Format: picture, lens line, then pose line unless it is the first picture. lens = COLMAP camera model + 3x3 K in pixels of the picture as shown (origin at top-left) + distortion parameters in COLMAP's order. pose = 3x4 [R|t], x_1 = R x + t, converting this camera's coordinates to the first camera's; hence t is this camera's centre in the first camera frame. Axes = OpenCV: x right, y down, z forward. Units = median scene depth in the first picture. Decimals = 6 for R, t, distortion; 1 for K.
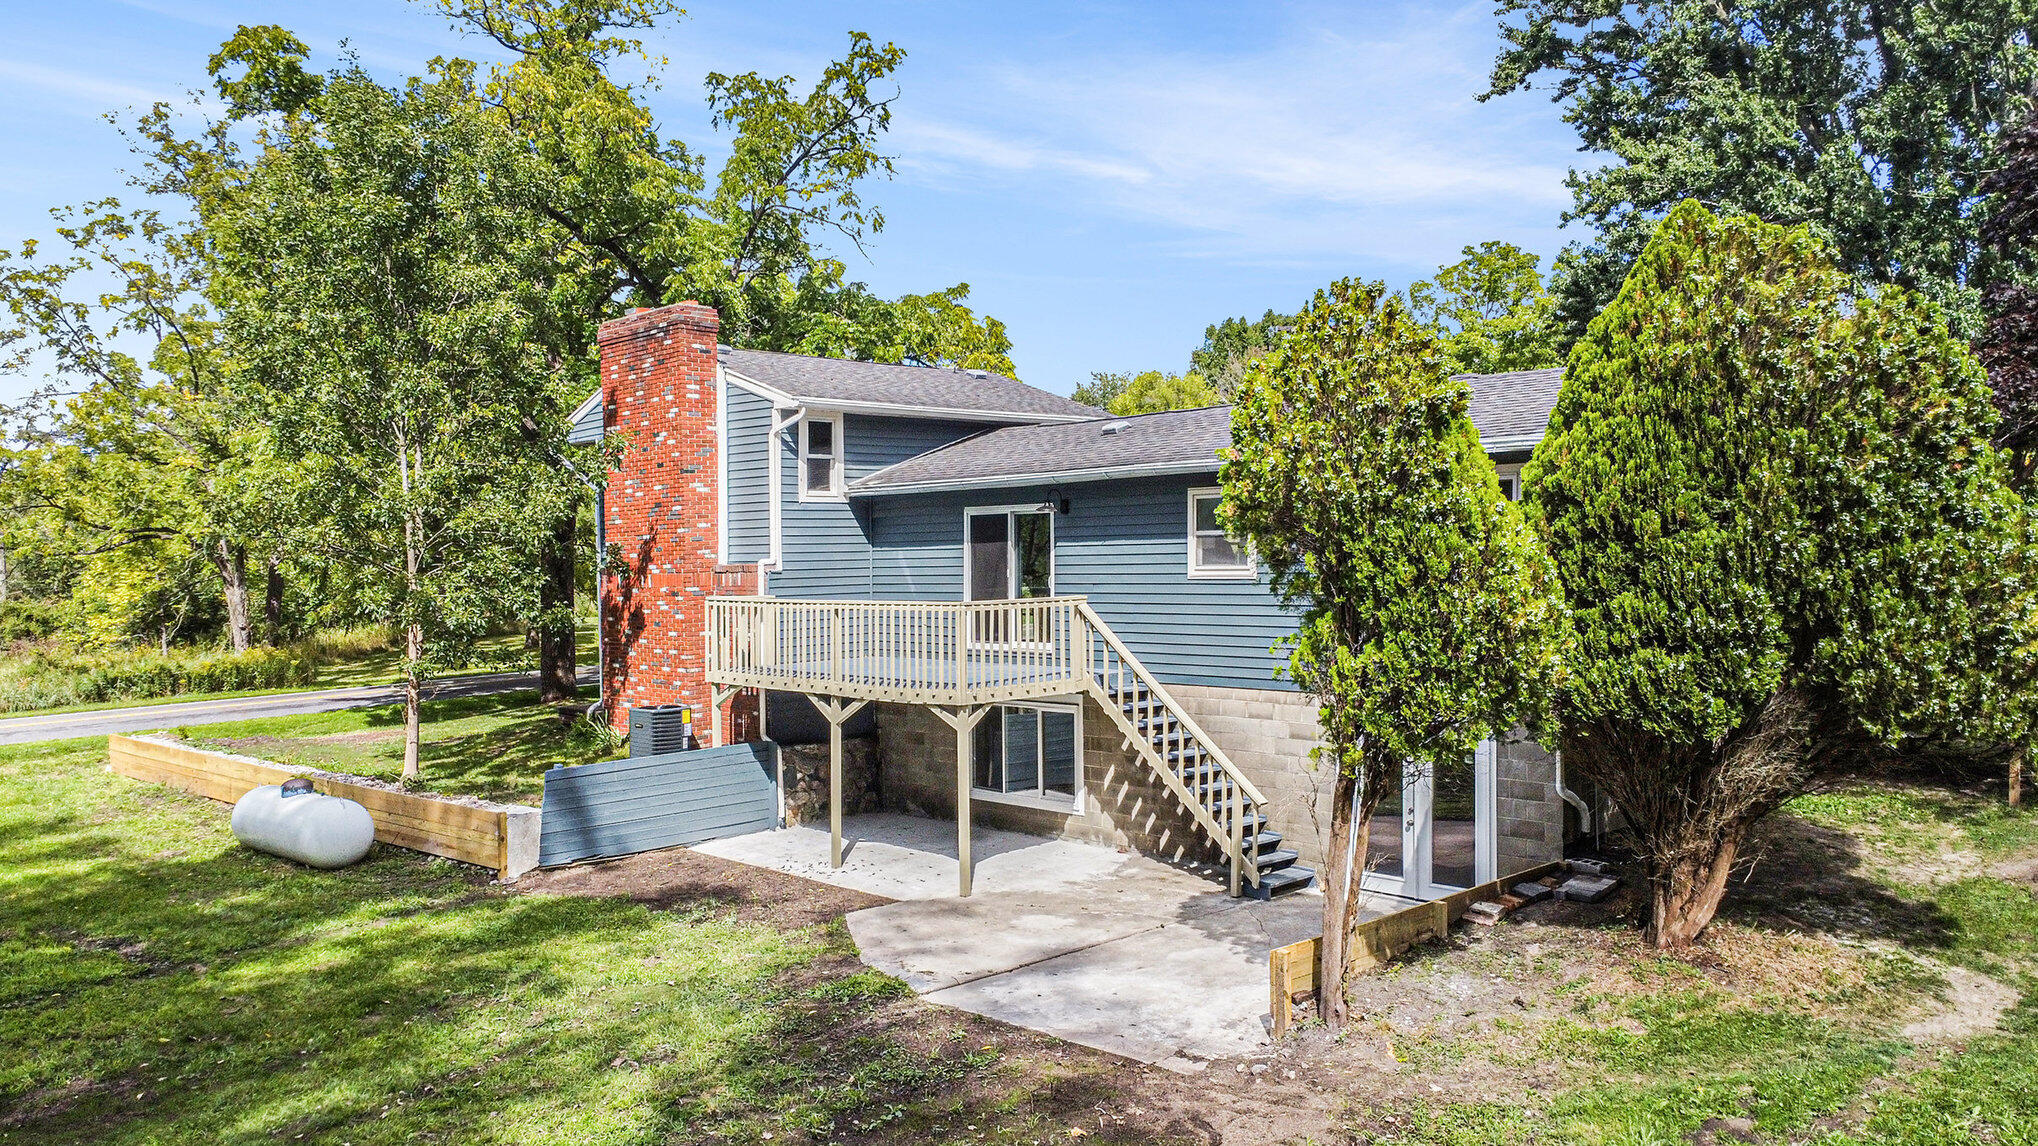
lens RADIAL K [[1499.0, 0, 1019.0], [0, 1499.0, 573.0], [0, 0, 1]] dist [0.038814, 0.001037]
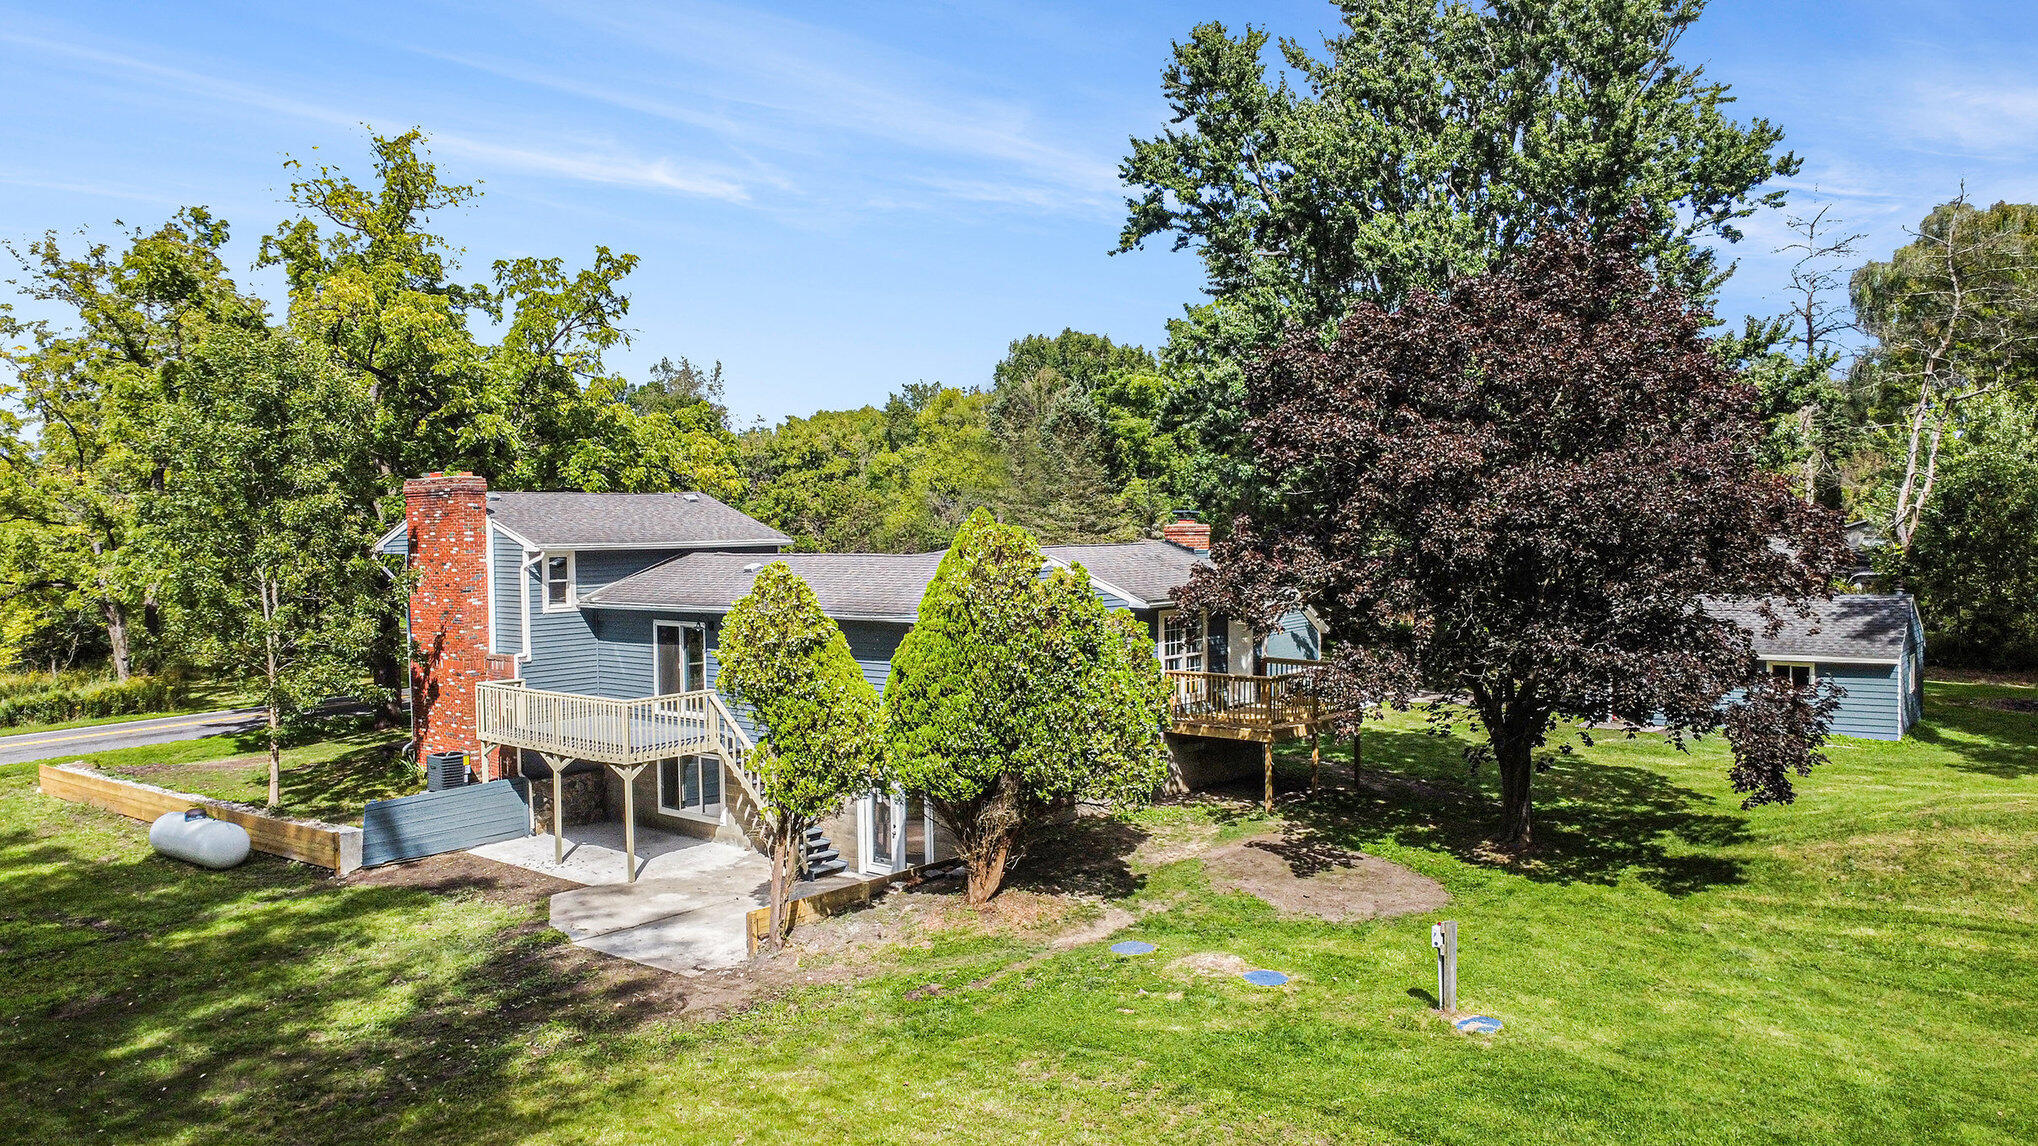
lens RADIAL K [[1529.0, 0, 1019.0], [0, 1529.0, 573.0], [0, 0, 1]] dist [0.004809, 0.010286]
pose [[0.997093, -0.006073, 0.075955, 0.226133], [0.003718, 0.999509, 0.031107, -0.146300], [-0.076107, -0.030734, 0.996626, -0.580345]]
